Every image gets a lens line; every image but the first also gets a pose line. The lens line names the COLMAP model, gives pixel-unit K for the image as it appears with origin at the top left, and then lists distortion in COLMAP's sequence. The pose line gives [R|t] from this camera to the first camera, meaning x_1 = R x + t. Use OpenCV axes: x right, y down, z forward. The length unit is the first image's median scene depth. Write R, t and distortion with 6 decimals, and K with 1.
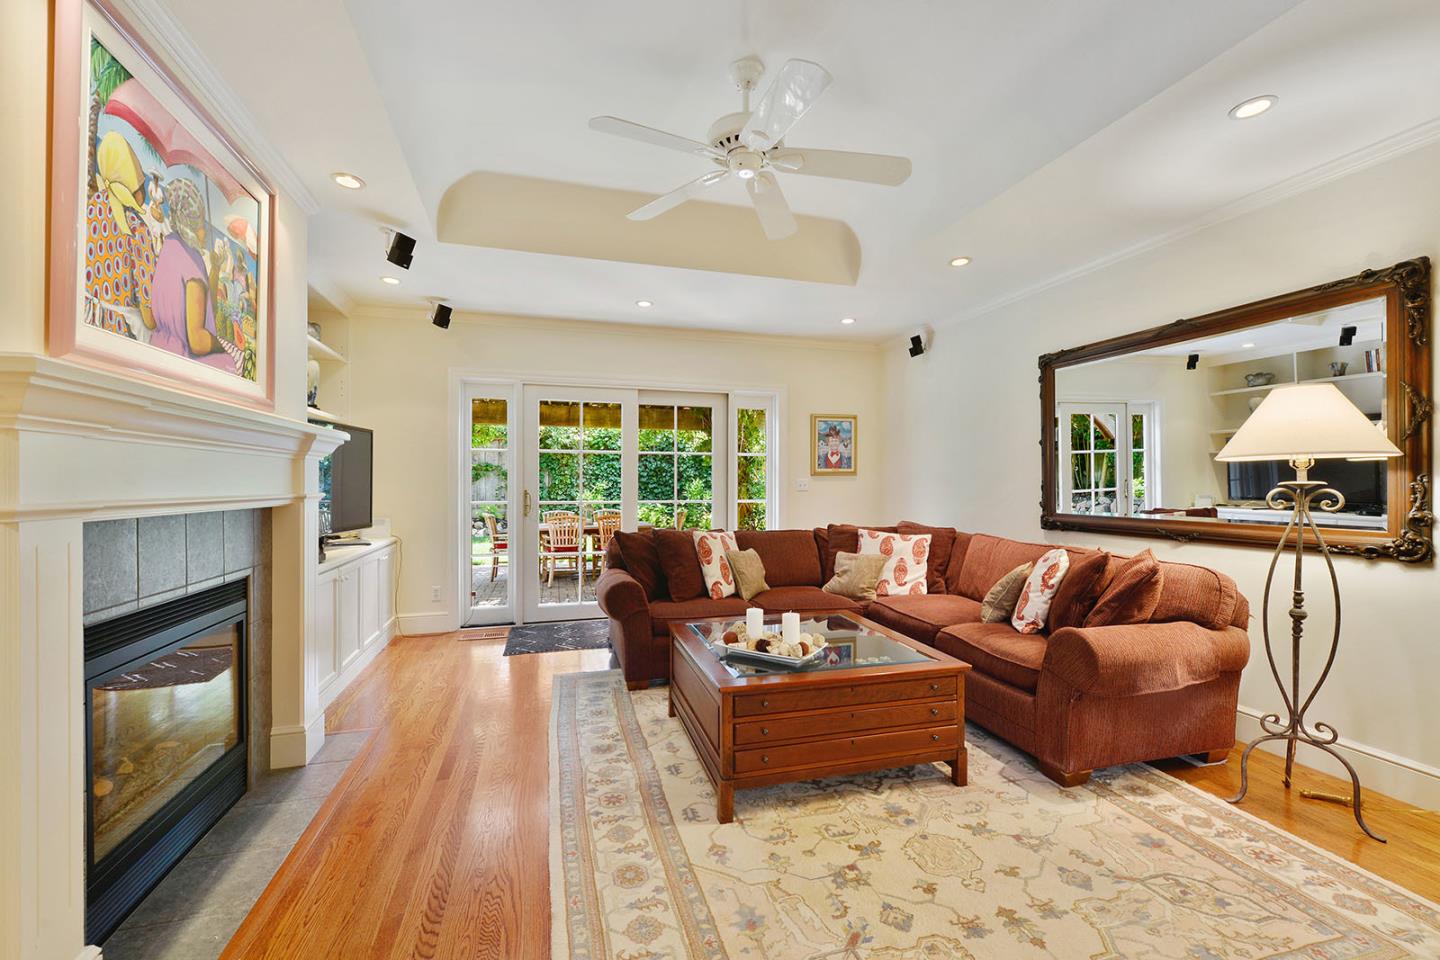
lens RADIAL K [[575.7, 0, 717.4], [0, 575.7, 484.7], [0, 0, 1]] dist [-0.000144, -0.001444]
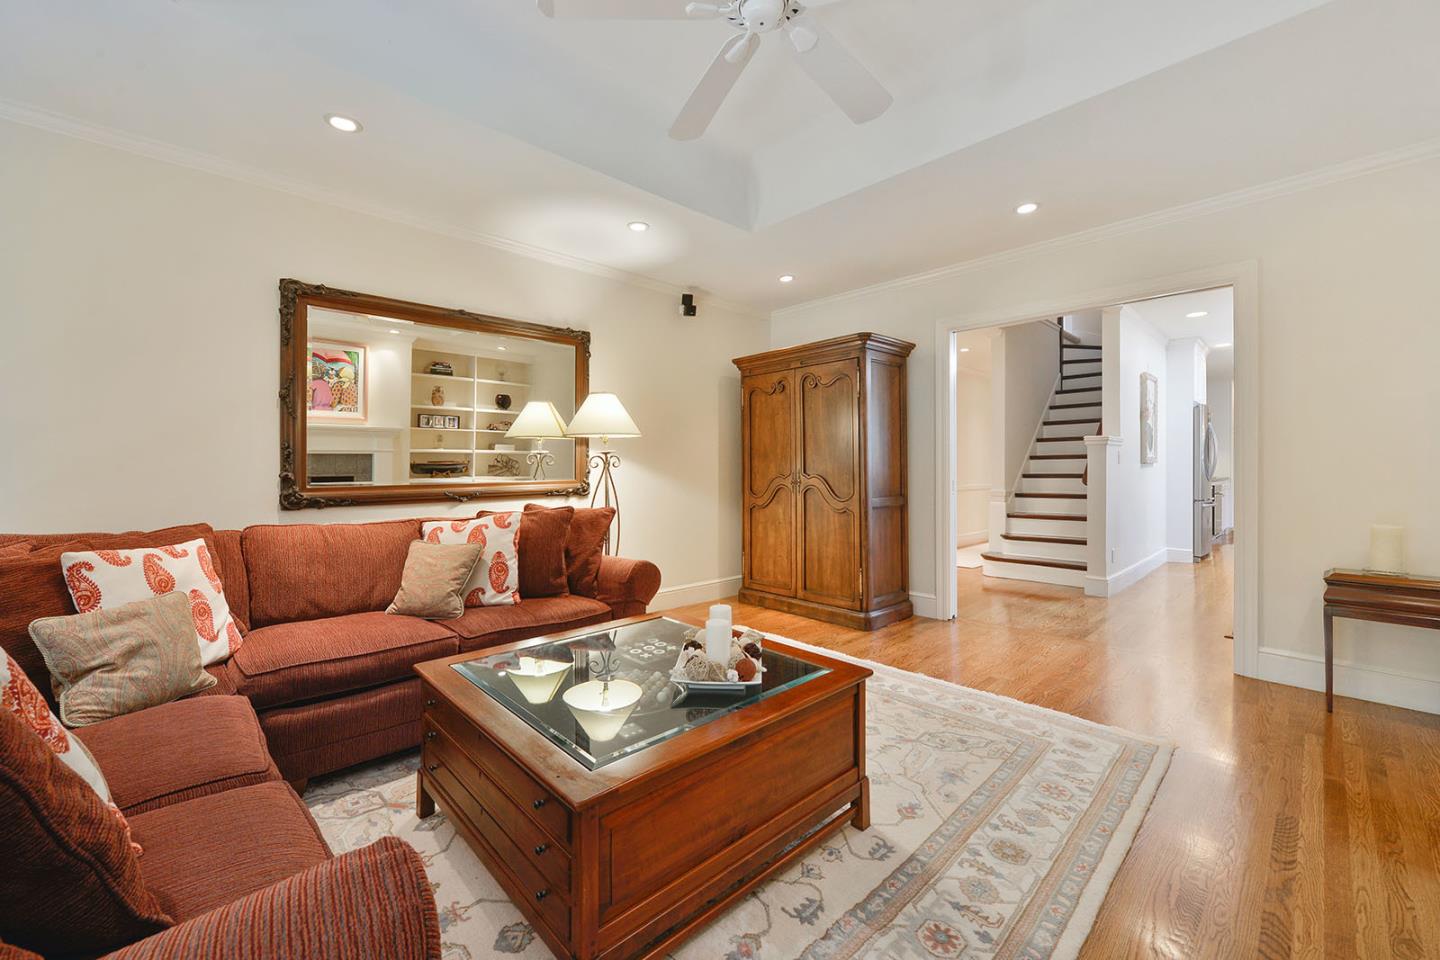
lens RADIAL K [[575.7, 0, 705.5], [0, 575.7, 463.6], [0, 0, 1]] dist [-0.000144, -0.001444]
pose [[-0.444843, -0.005469, 0.895592, -0.665745], [0.004391, 0.999956, 0.008288, 0.022385], [-0.895598, 0.007620, -0.444799, 1.600029]]
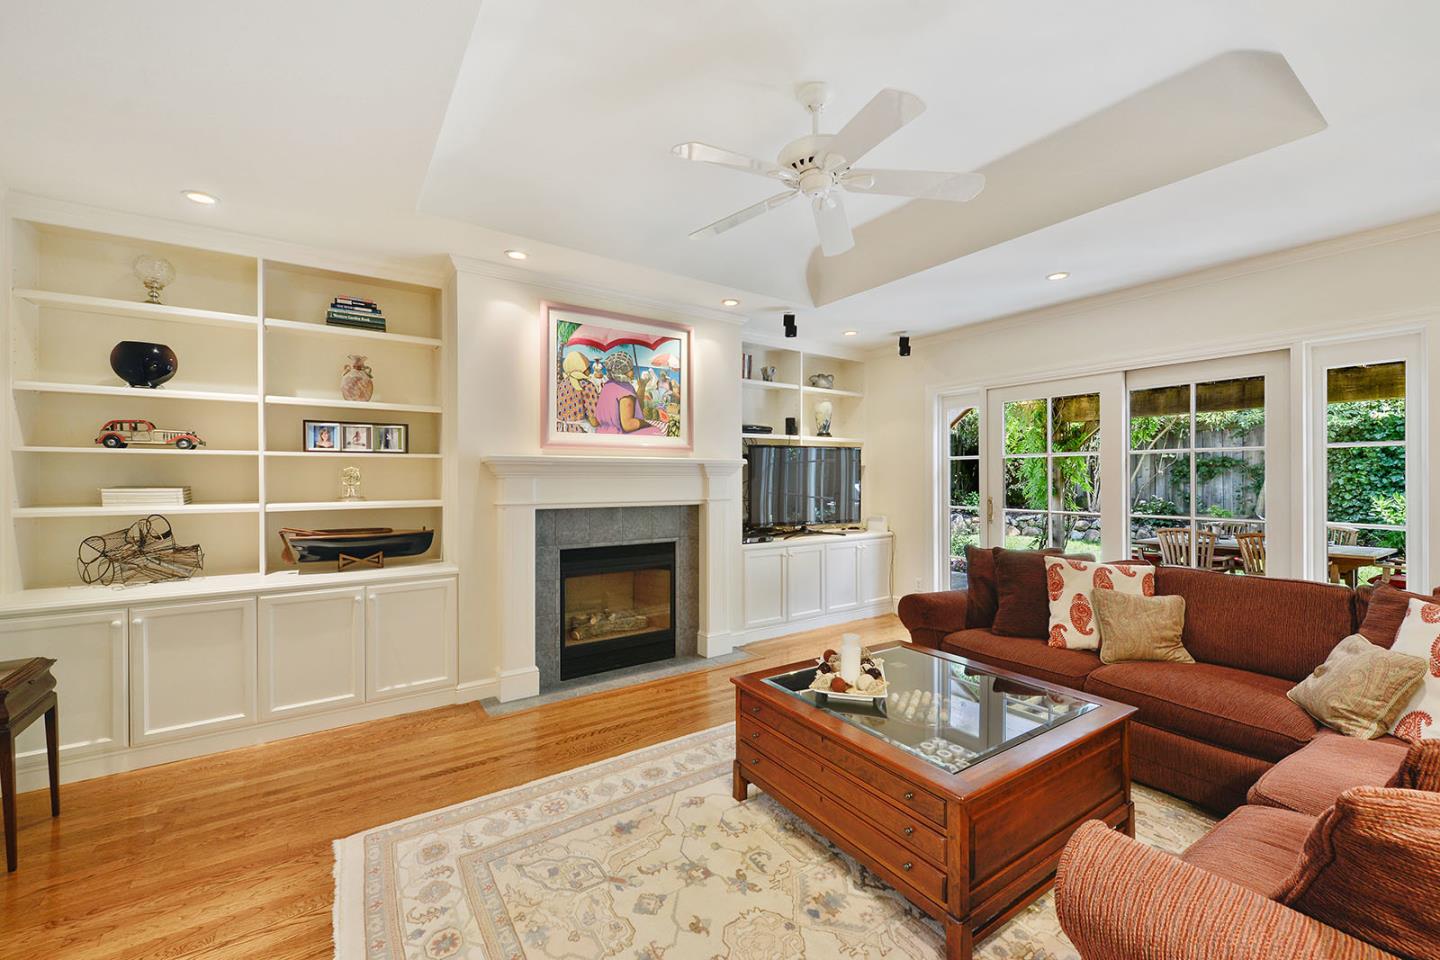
lens RADIAL K [[575.7, 0, 723.1], [0, 575.7, 476.2], [0, 0, 1]] dist [-0.000144, -0.001444]
pose [[0.313337, -0.004991, -0.949629, 1.090524], [-0.000759, 0.999985, -0.005507, -0.047828], [0.949642, 0.002447, 0.313329, 0.609918]]
